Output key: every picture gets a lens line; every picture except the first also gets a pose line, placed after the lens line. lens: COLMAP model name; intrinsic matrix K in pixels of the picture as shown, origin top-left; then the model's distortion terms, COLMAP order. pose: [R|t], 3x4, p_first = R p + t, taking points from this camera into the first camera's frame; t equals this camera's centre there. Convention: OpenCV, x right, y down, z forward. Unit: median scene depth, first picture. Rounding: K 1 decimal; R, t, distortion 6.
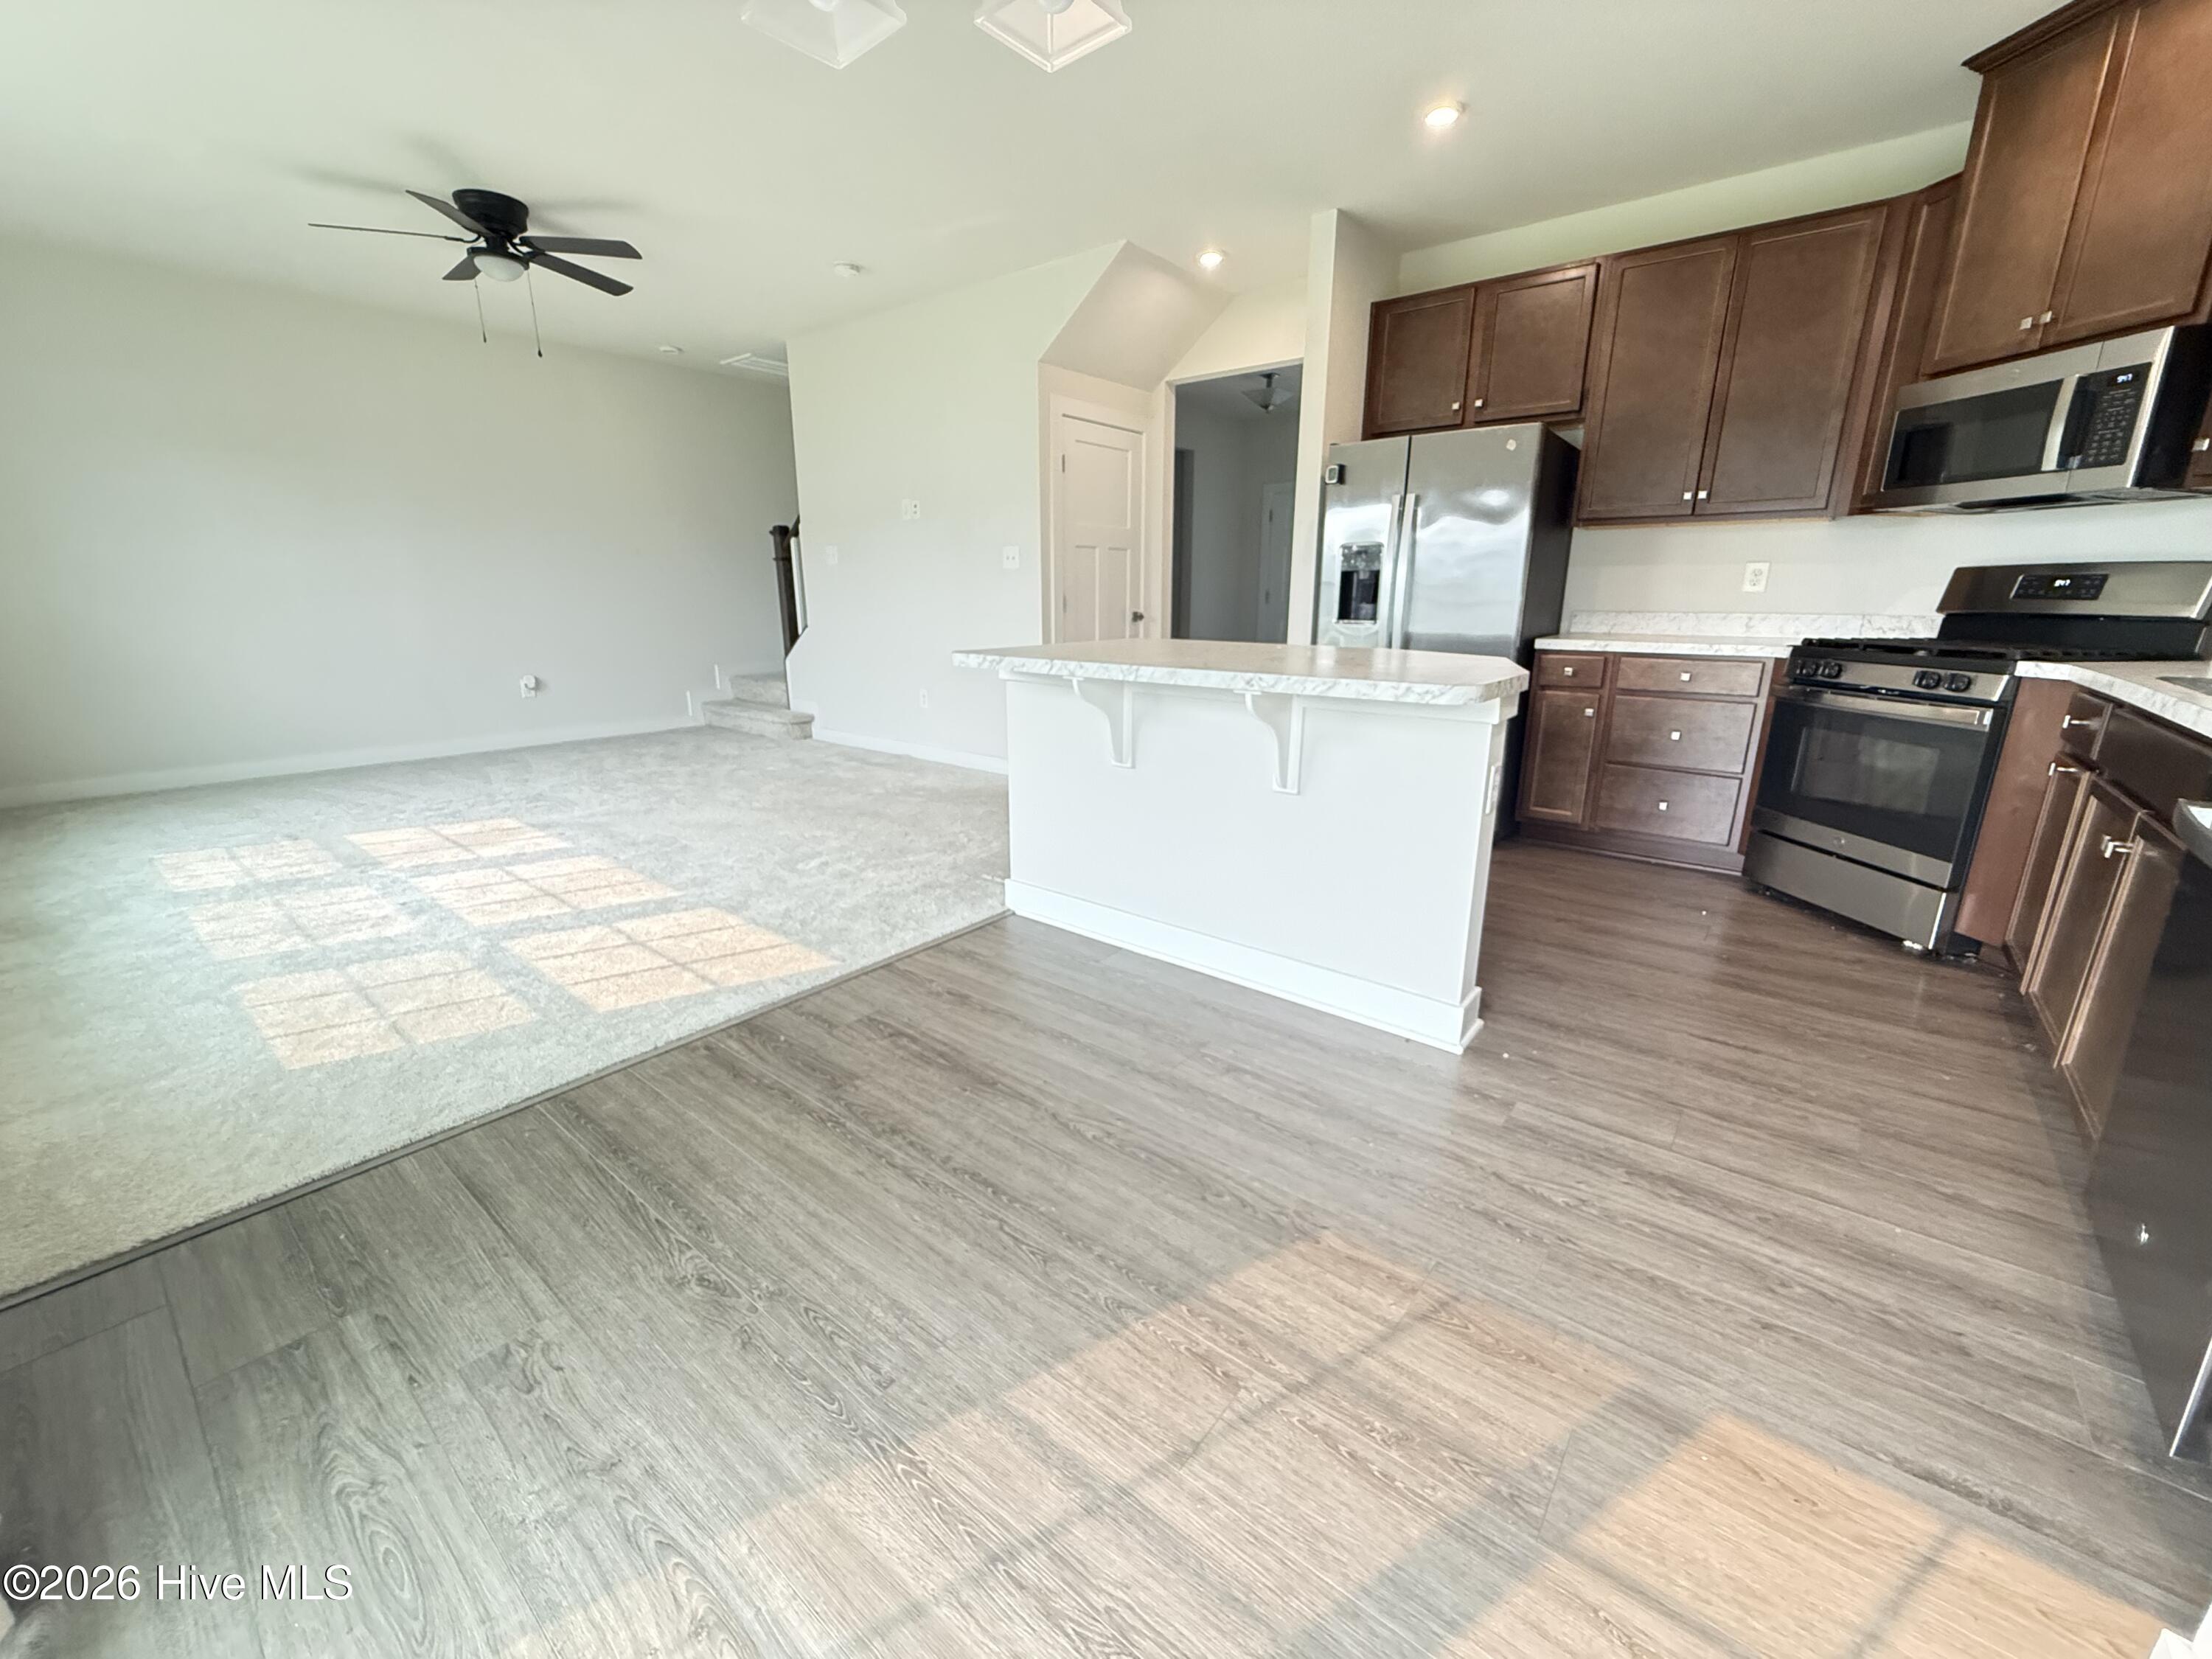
lens RADIAL K [[881.4, 0, 1101.3], [0, 881.4, 829.5], [0, 0, 1]] dist [0.000797, -0.000490]
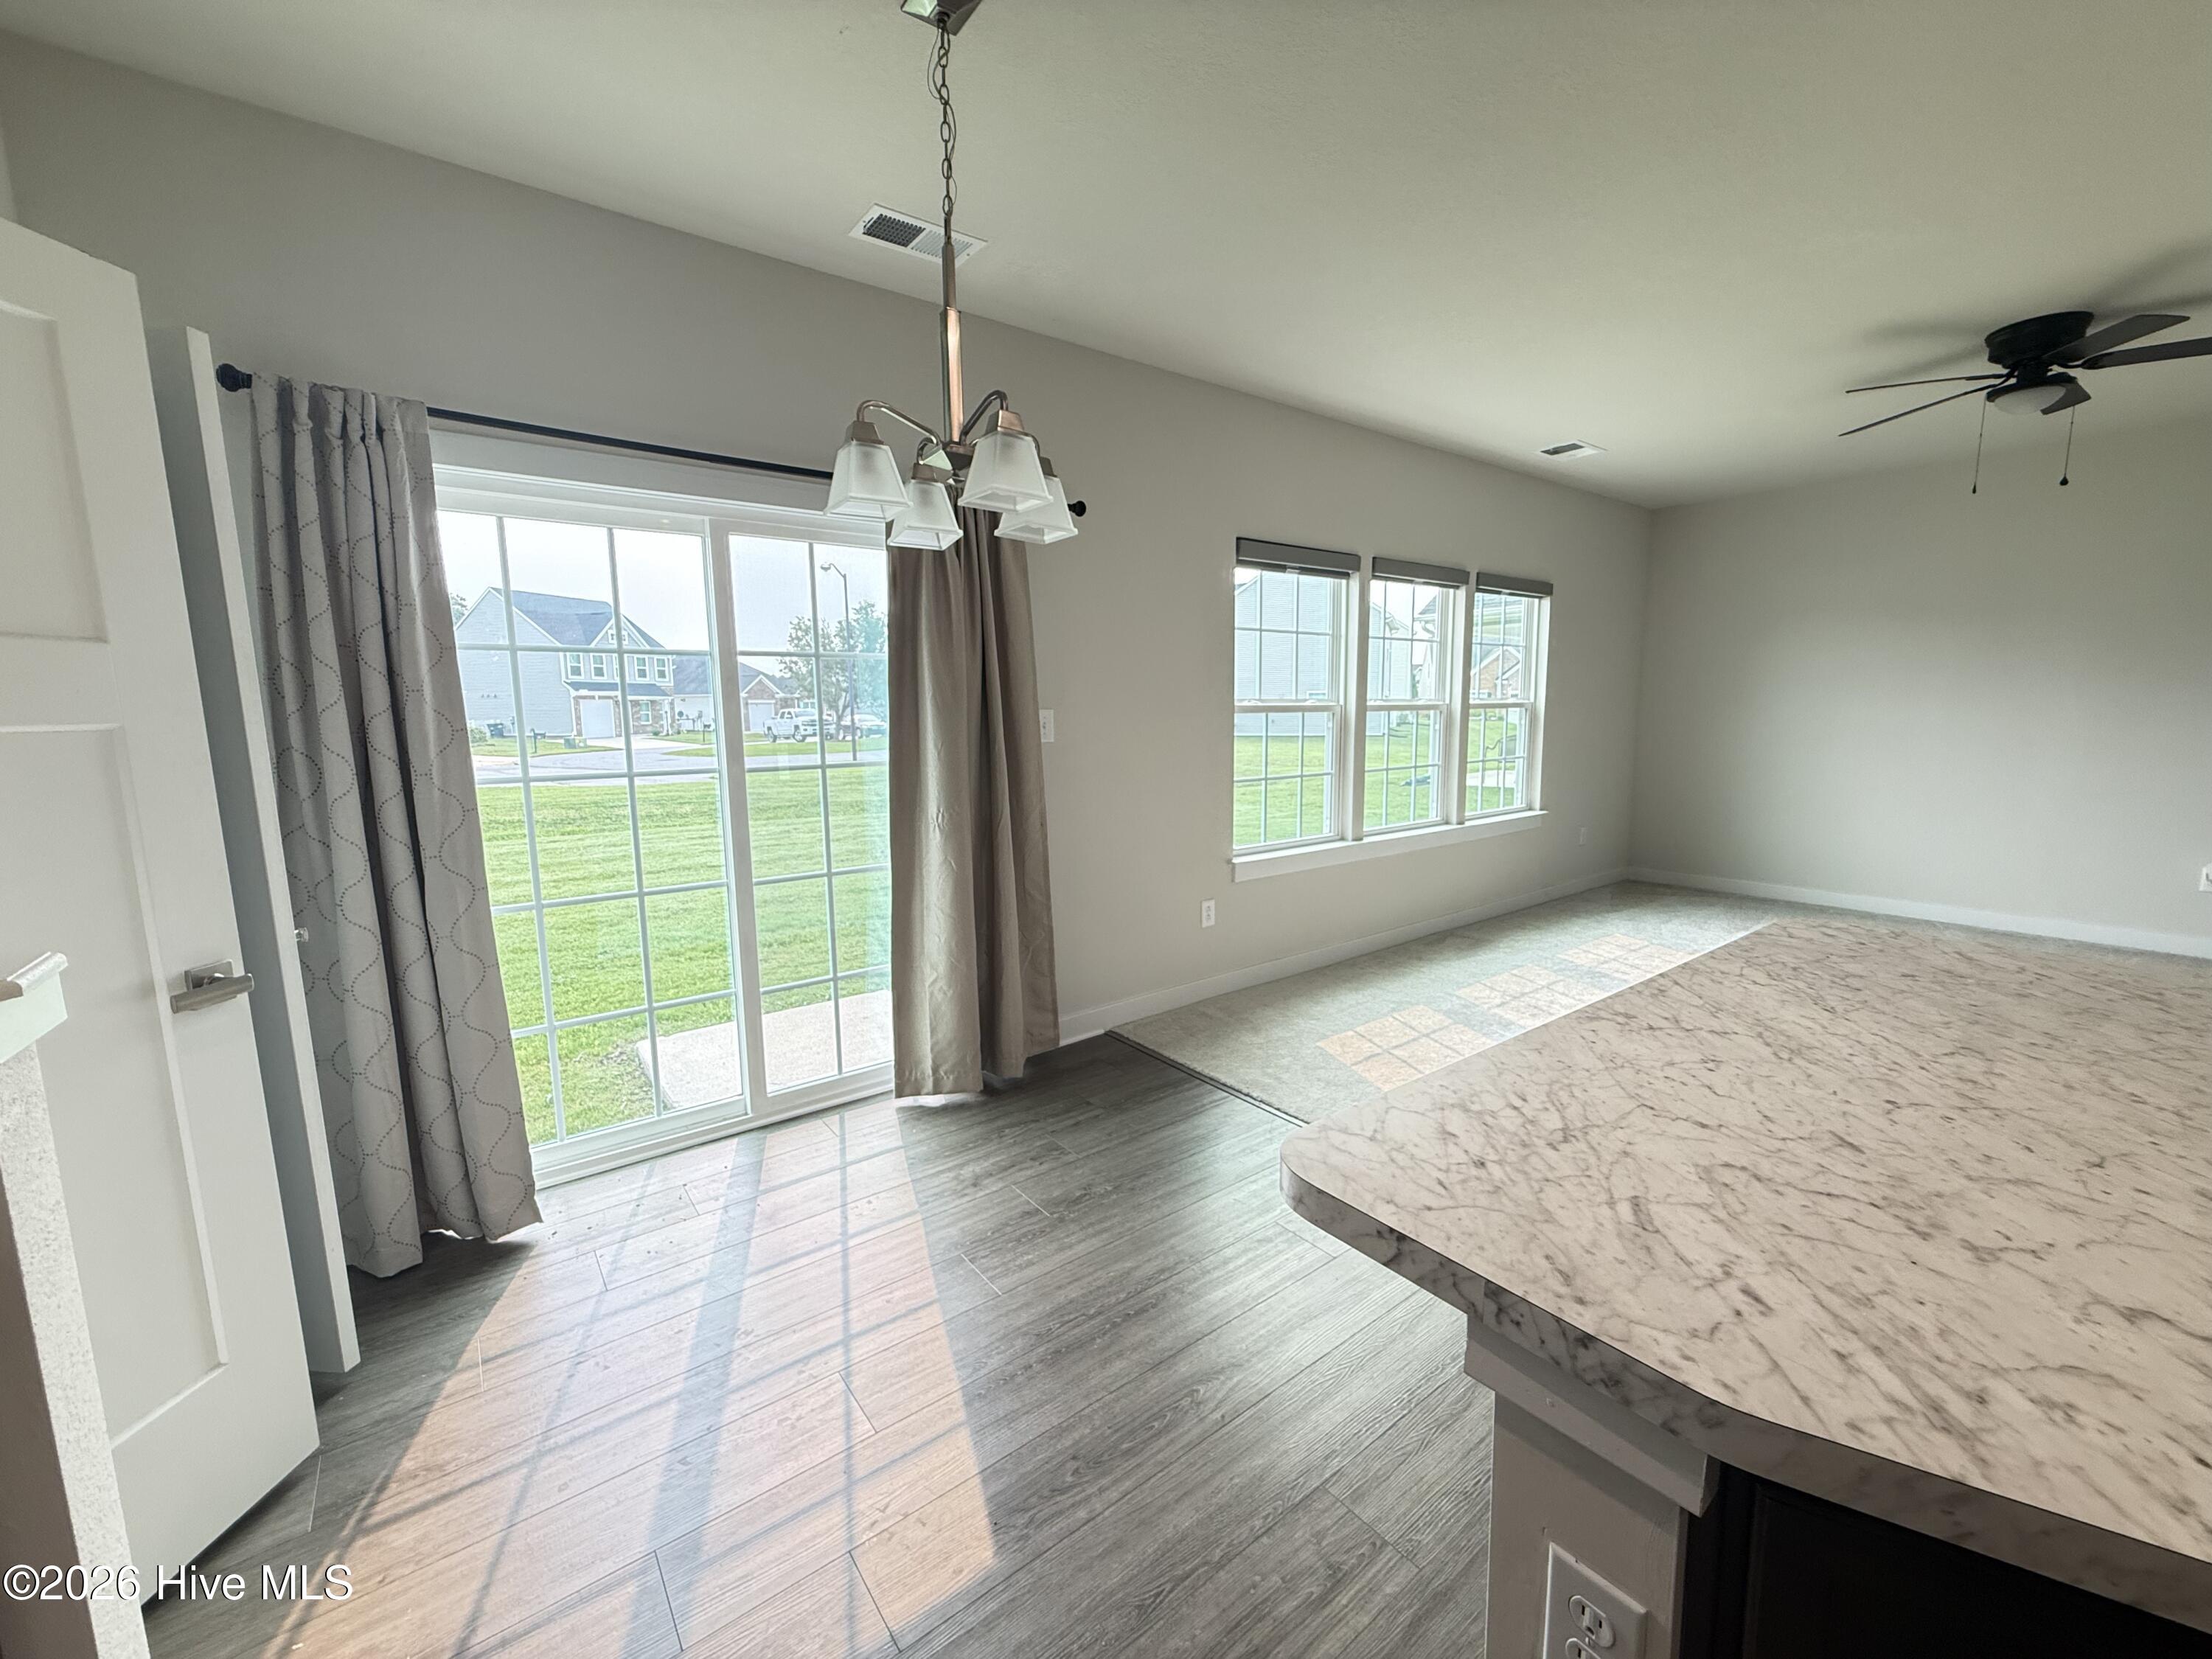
lens RADIAL K [[881.4, 0, 1102.4], [0, 881.4, 832.1], [0, 0, 1]] dist [0.000797, -0.000490]
pose [[-0.235499, 0.137390, -0.962114, 0.492435], [-0.245294, 0.949505, 0.195631, -0.225243], [0.940410, 0.282071, -0.189907, 0.528030]]
